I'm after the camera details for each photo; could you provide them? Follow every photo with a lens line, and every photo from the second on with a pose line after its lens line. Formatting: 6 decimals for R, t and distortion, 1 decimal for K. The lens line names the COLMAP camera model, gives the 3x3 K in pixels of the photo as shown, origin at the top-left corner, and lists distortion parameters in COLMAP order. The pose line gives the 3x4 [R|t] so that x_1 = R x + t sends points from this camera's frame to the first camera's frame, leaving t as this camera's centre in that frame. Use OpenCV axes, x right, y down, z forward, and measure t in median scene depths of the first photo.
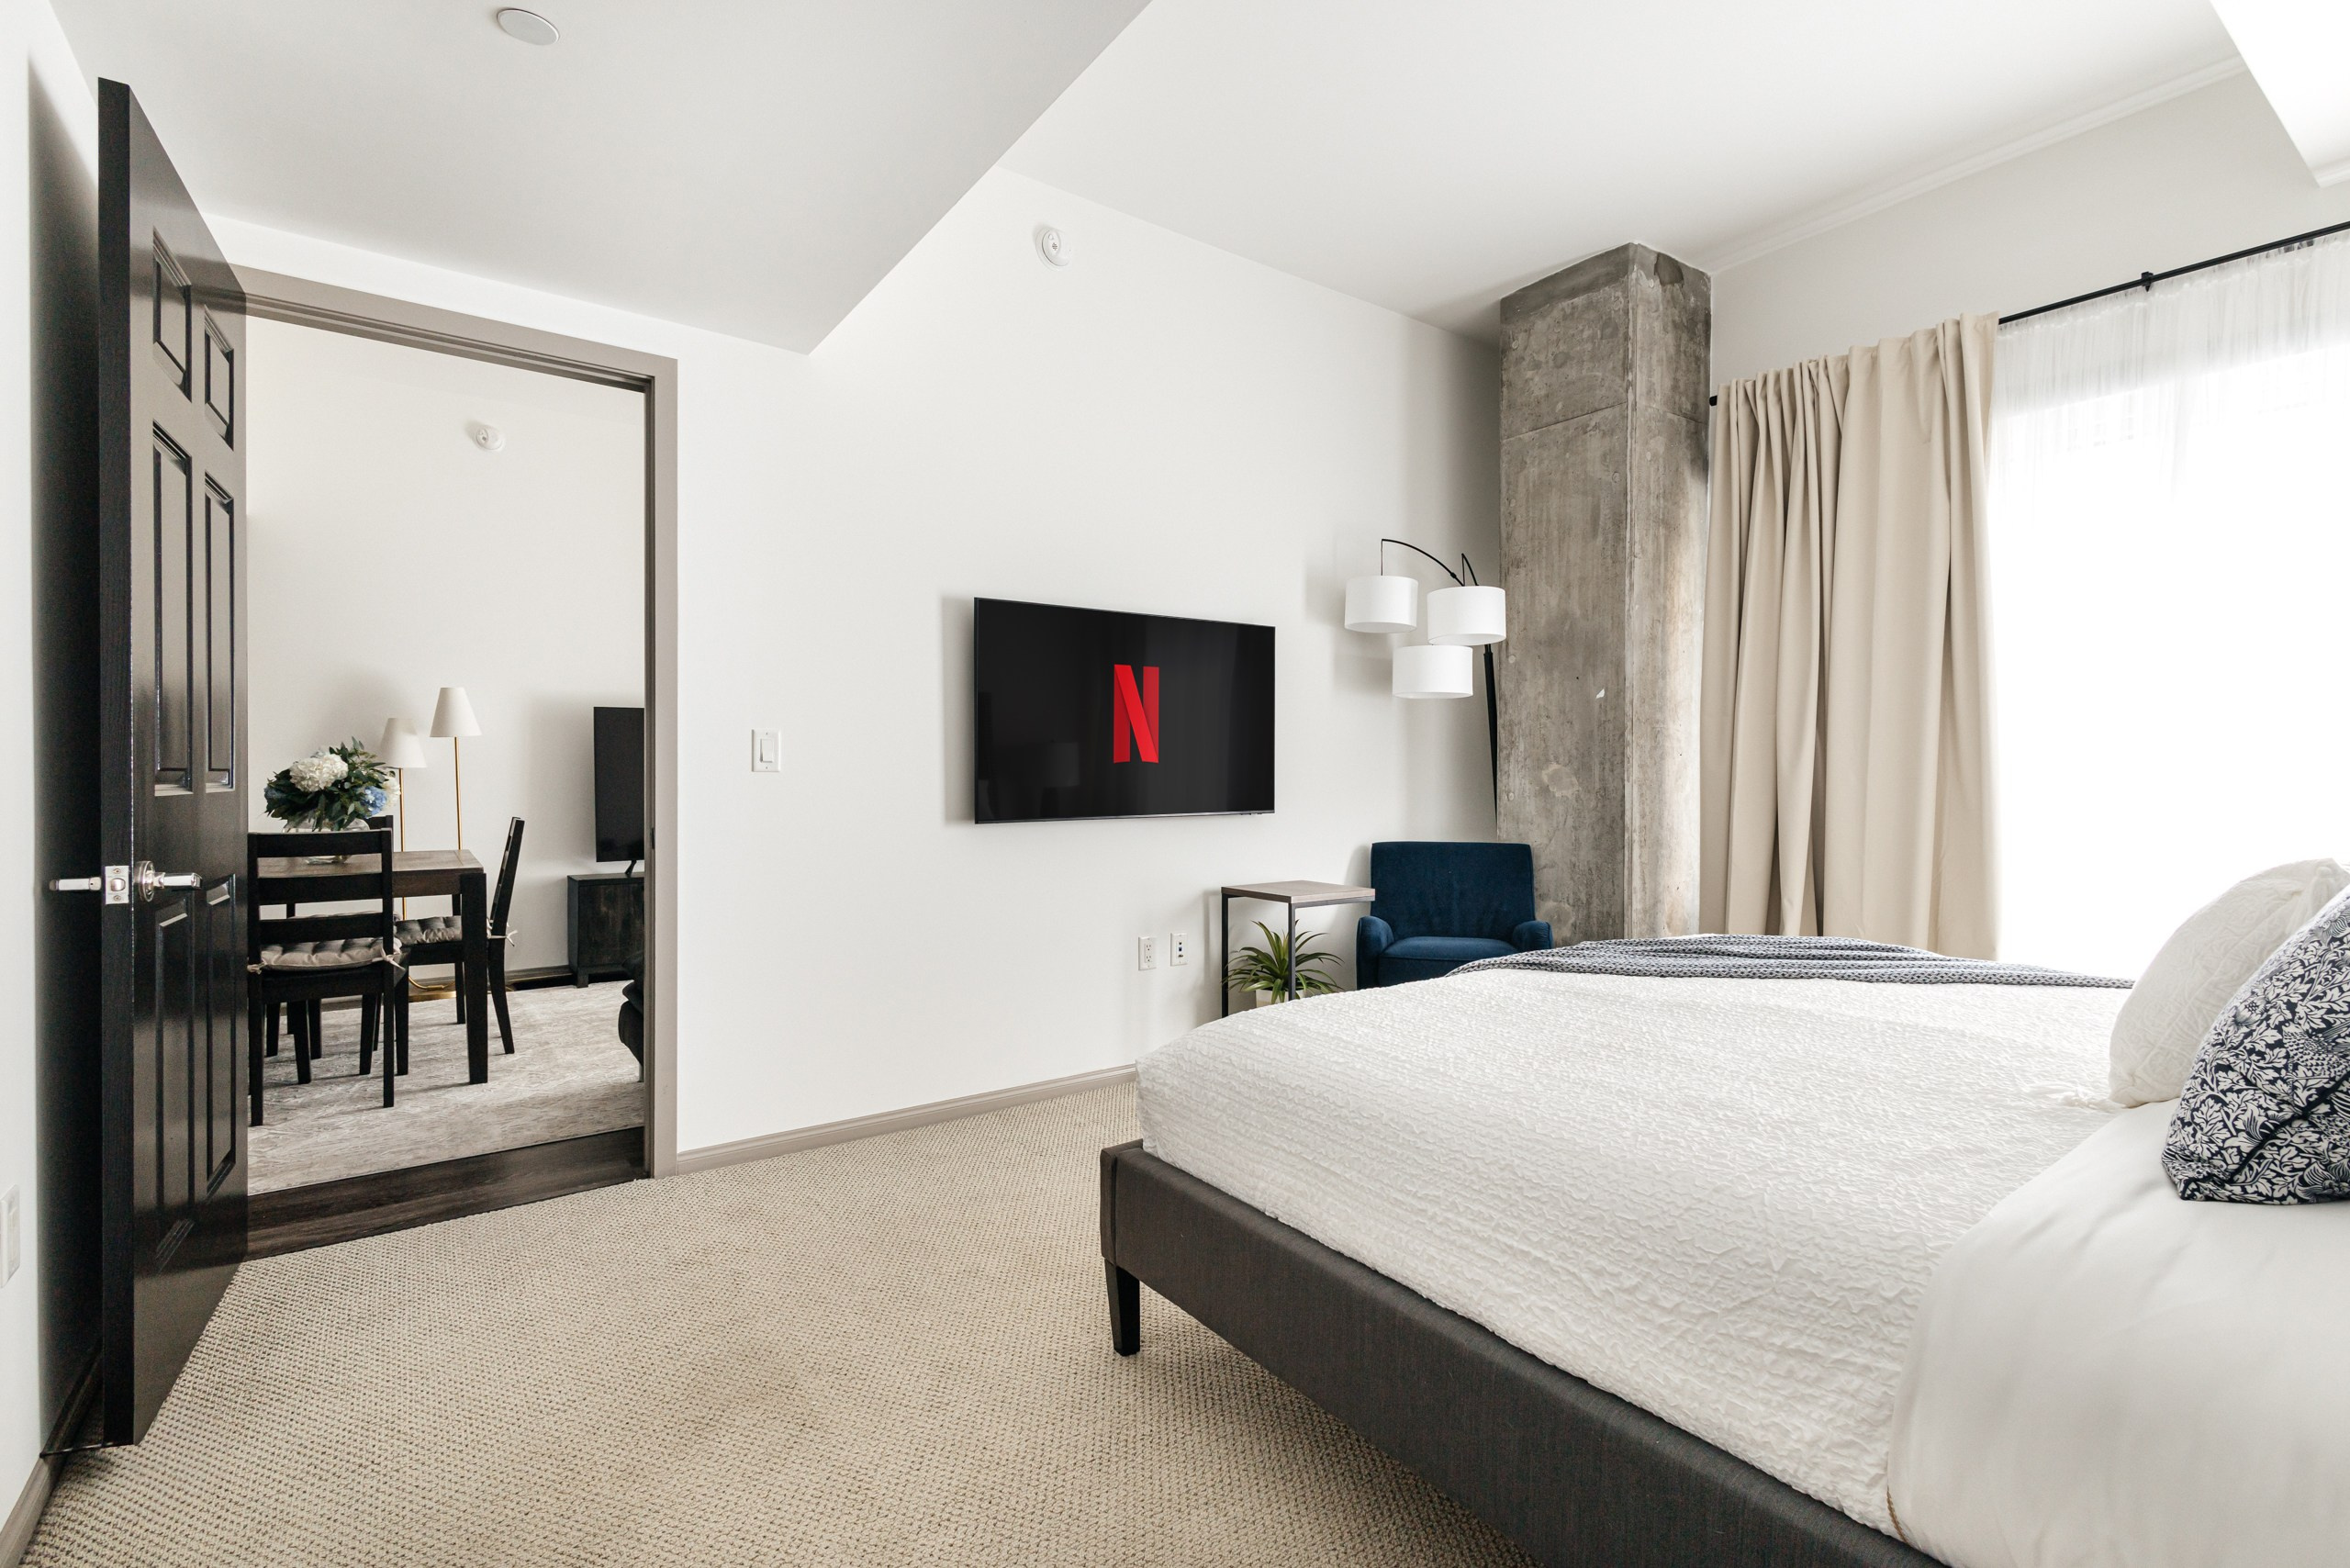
lens RADIAL K [[1079.8, 0, 1178.8], [0, 1079.8, 777.0], [0, 0, 1]] dist [0.003774, 0.000146]
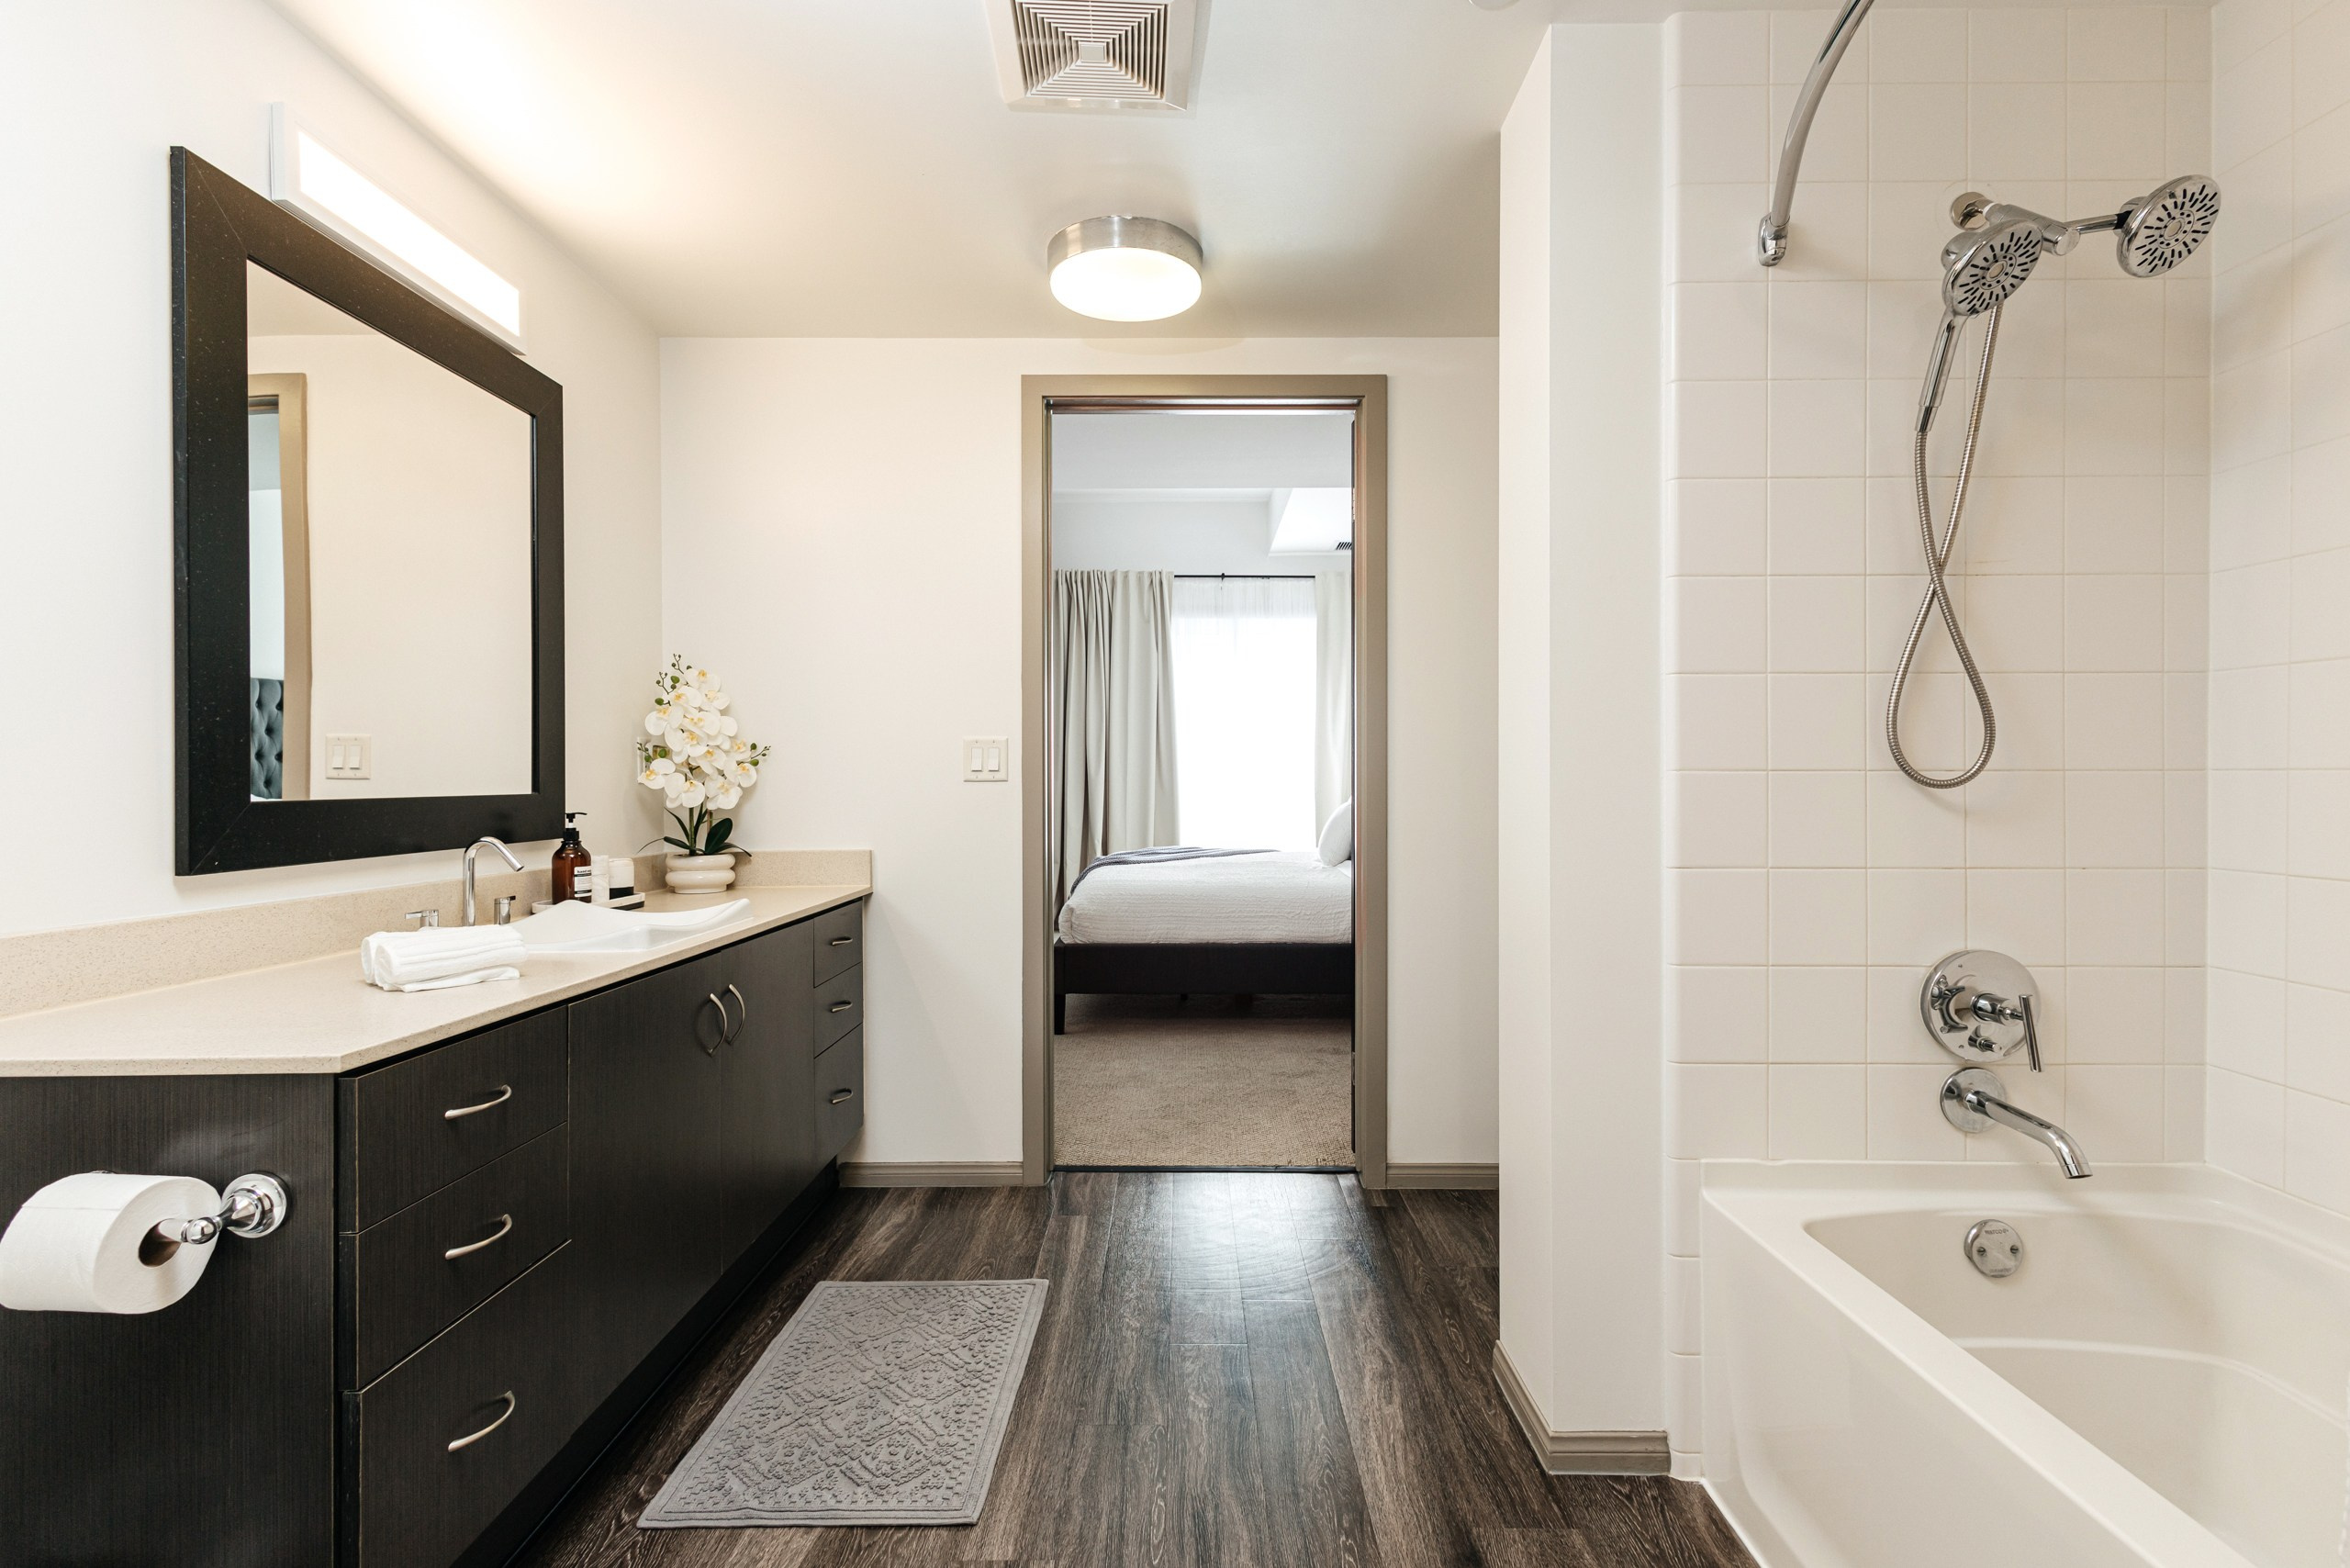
lens RADIAL K [[1079.8, 0, 1180.6], [0, 1079.8, 781.9], [0, 0, 1]] dist [0.003774, 0.000146]
pose [[0.577948, 0.000847, 0.816073, -0.872146], [-0.002583, 0.999996, 0.000791, 0.001308], [-0.816070, -0.002565, 0.577948, -0.246330]]
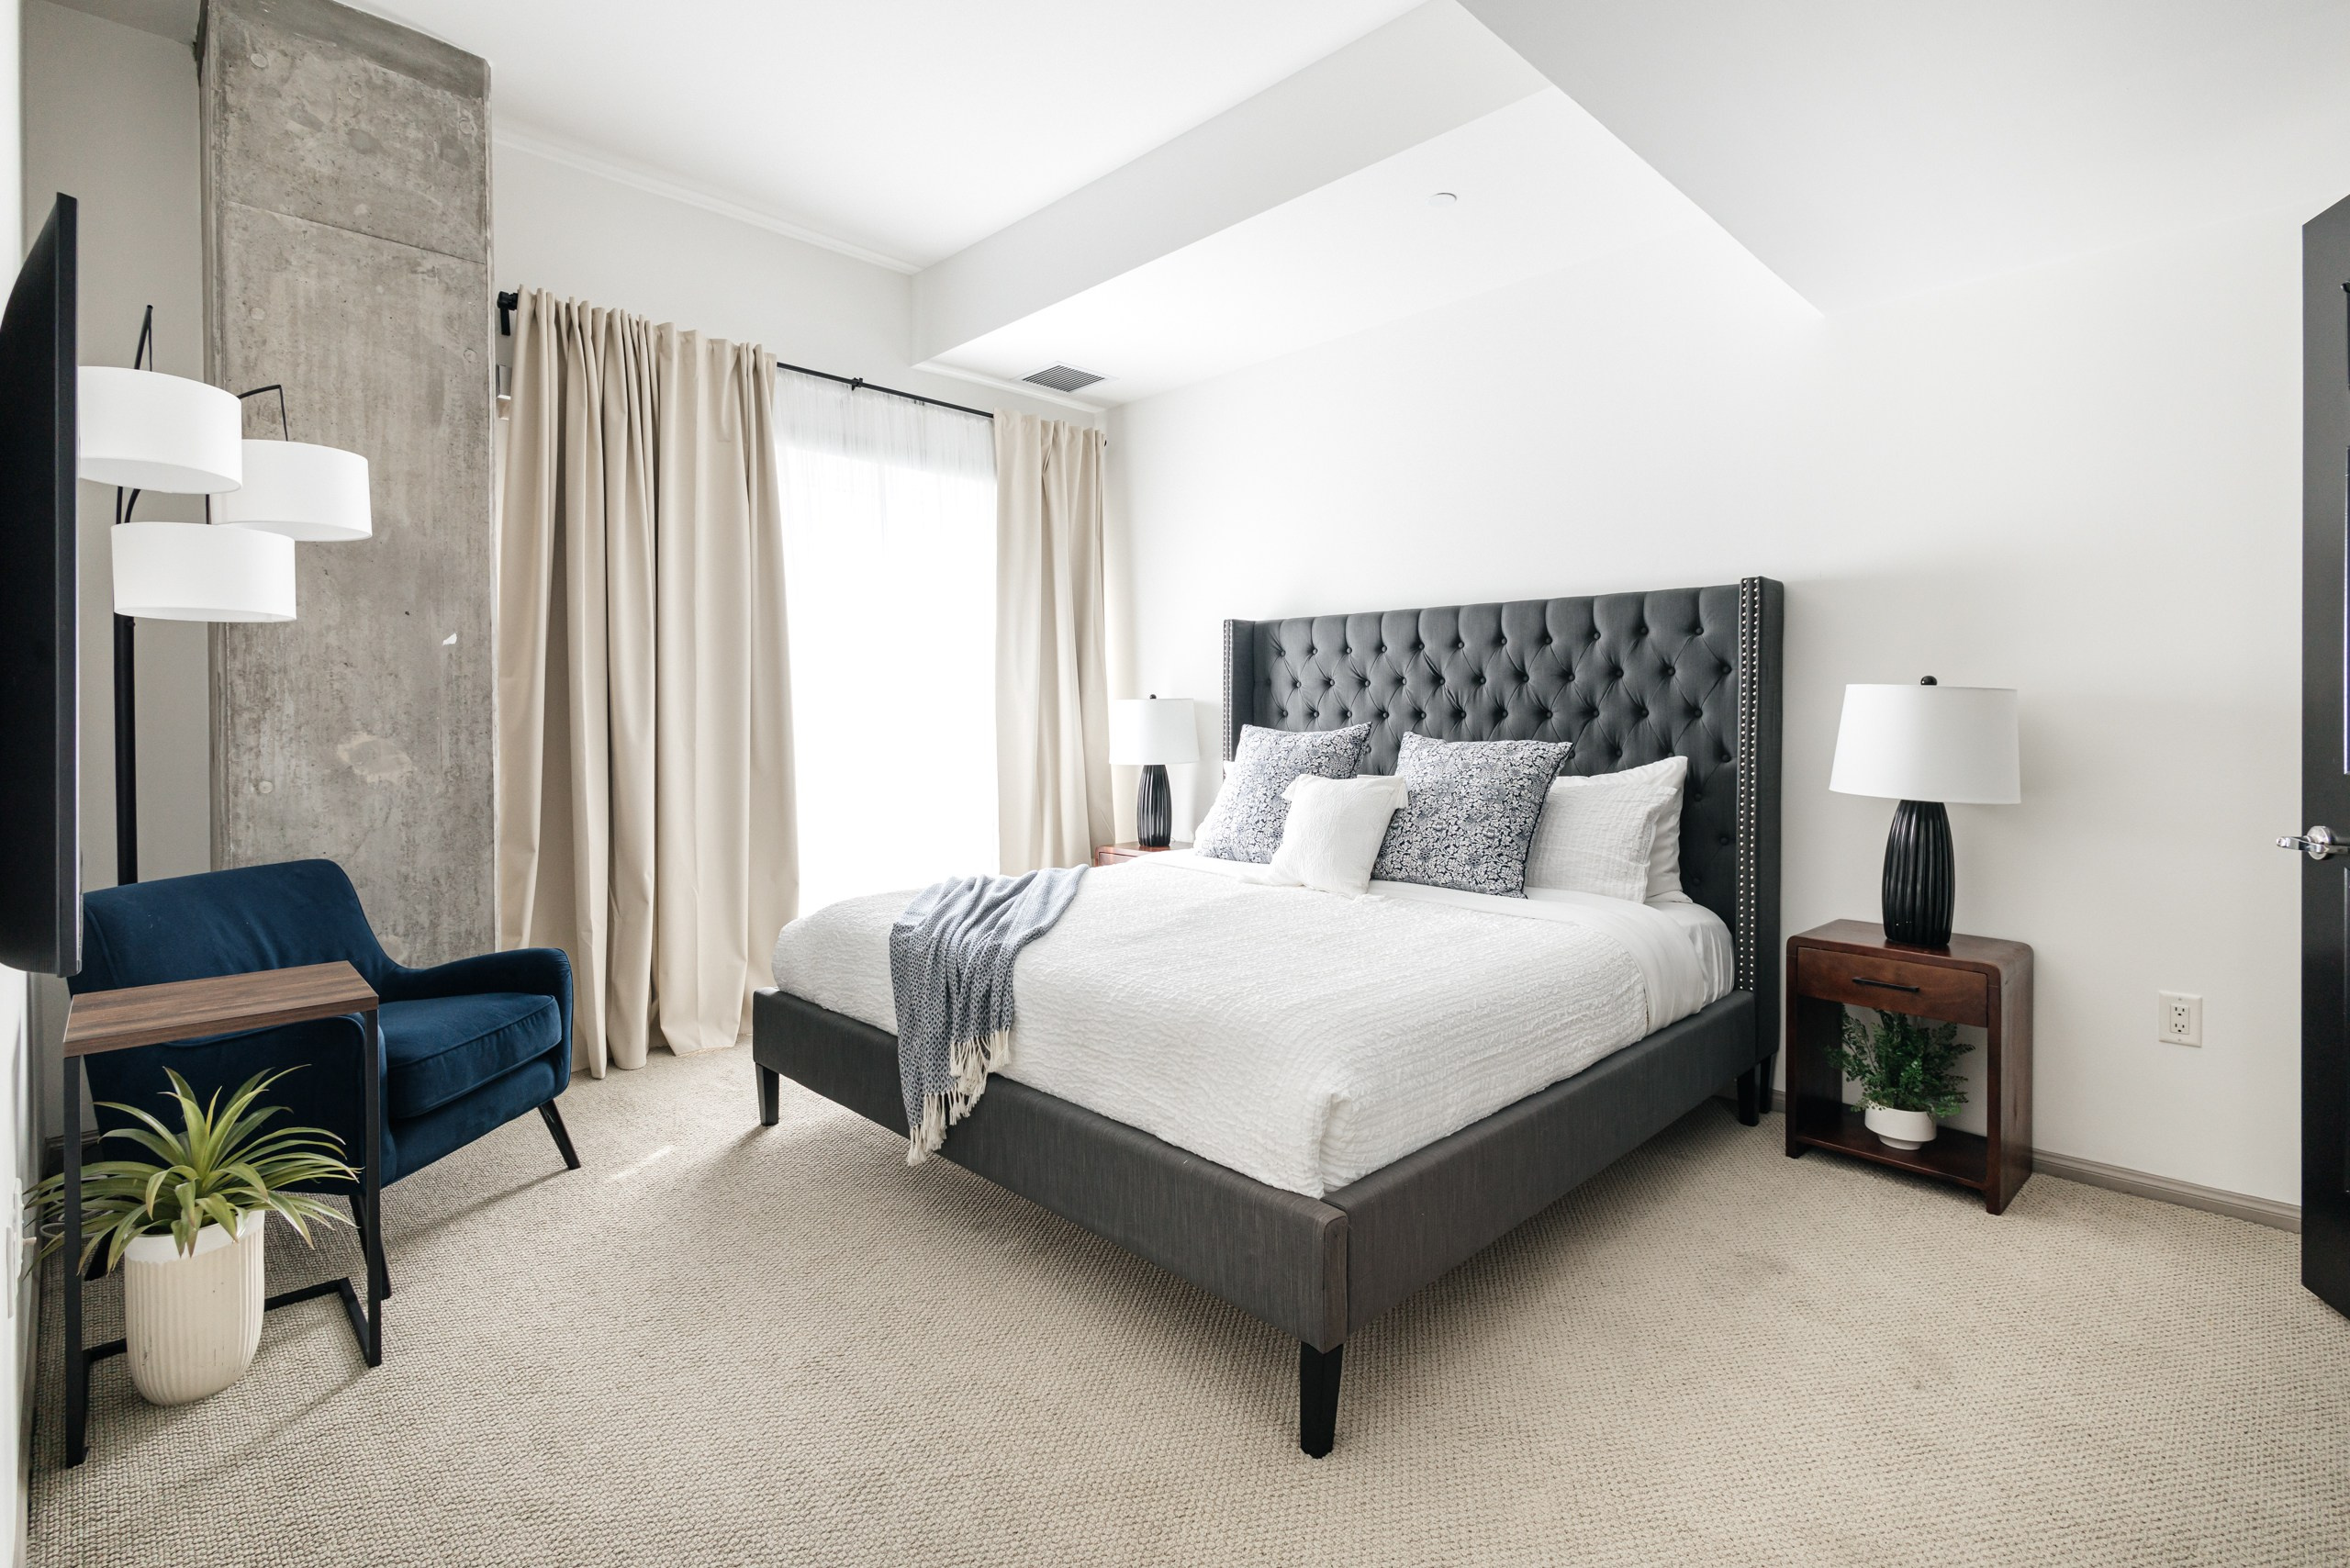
lens RADIAL K [[1079.8, 0, 1214.8], [0, 1079.8, 731.1], [0, 0, 1]] dist [0.003774, 0.000146]
pose [[-0.168025, -0.009628, 0.985736, -0.425461], [0.007395, 0.999912, 0.011027, -0.018203], [-0.985755, 0.009143, -0.167939, 0.603081]]
